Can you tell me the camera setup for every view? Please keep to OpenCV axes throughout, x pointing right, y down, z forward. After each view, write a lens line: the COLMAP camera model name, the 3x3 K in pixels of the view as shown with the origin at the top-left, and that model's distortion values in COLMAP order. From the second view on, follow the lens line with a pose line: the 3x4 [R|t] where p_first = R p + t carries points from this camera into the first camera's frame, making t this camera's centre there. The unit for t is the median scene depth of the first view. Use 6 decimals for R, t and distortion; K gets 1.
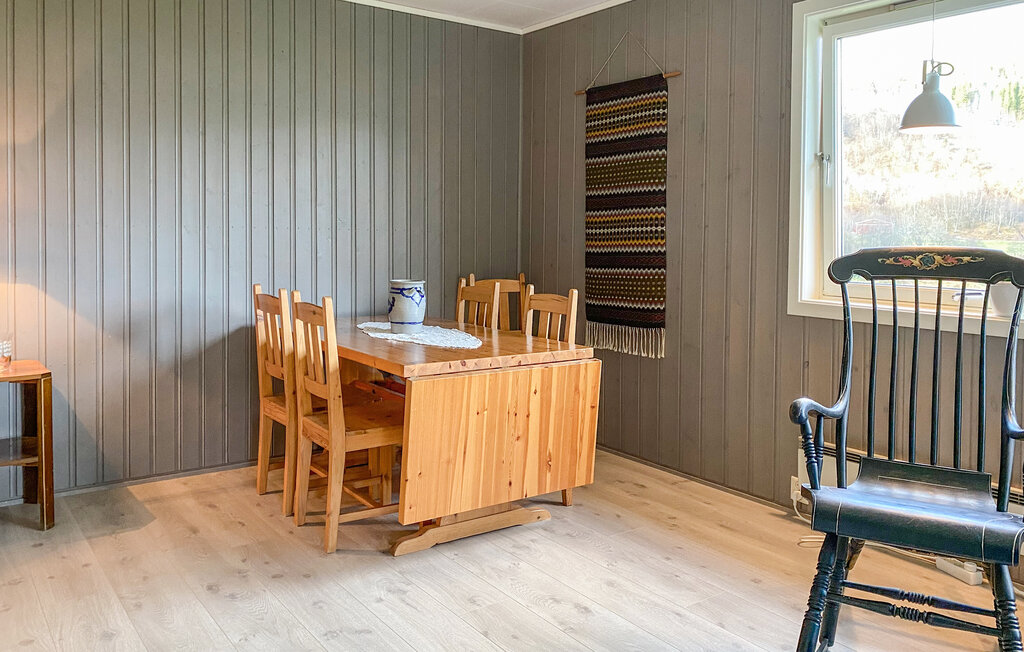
lens RADIAL K [[803.2, 0, 512.0], [0, 803.2, 326.0], [0, 0, 1]] dist [0.109143, -0.121004]
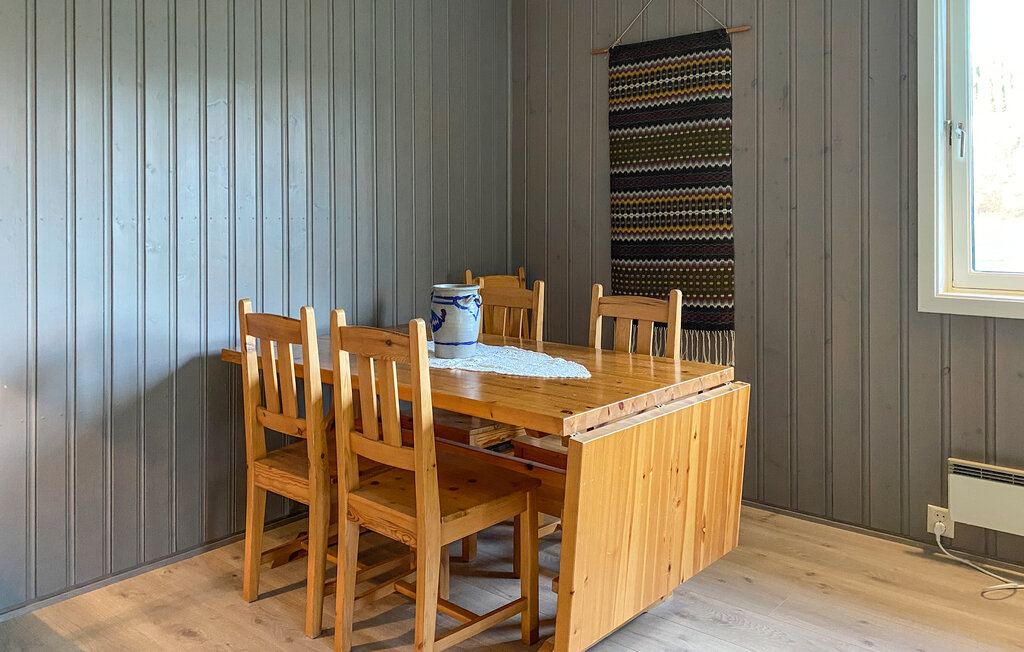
lens RADIAL K [[809.6, 0, 526.1], [0, 809.6, 277.9], [0, 0, 1]] dist [0.033495, -0.004635]
pose [[0.972056, -0.032092, 0.232545, -0.234096], [0.041610, 0.998480, -0.036141, -0.033253], [-0.231031, 0.044807, 0.971914, 0.257675]]
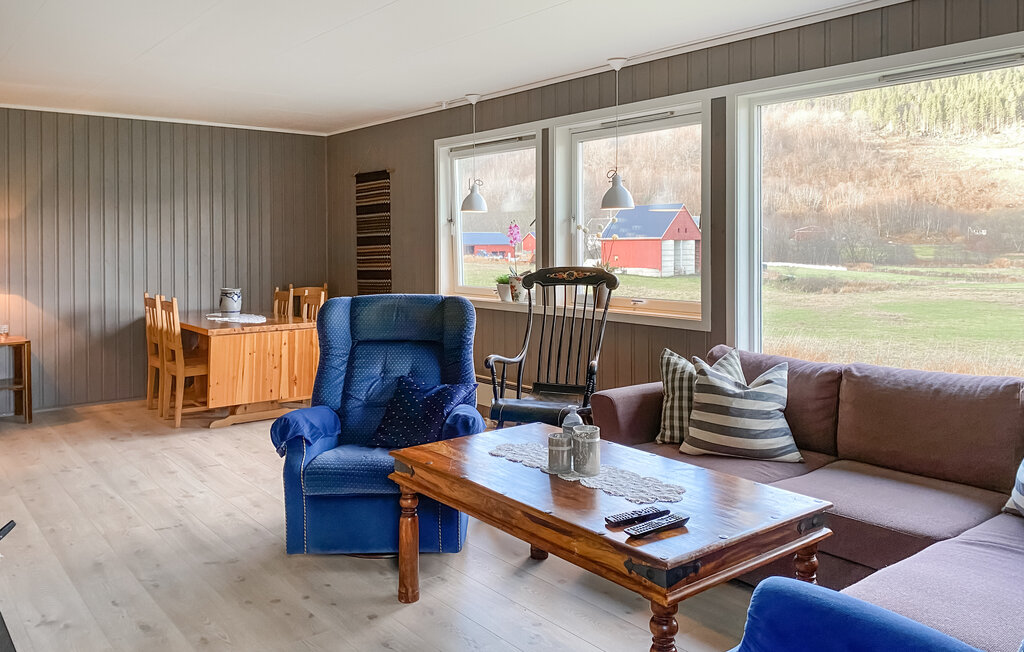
lens RADIAL K [[797.3, 0, 511.6], [0, 797.3, 307.0], [0, 0, 1]] dist [0.098021, -0.101415]
pose [[0.998977, -0.019410, 0.040837, 0.413500], [0.020827, 0.999185, -0.034575, 0.058376], [-0.040133, 0.035390, 0.998567, -0.808664]]
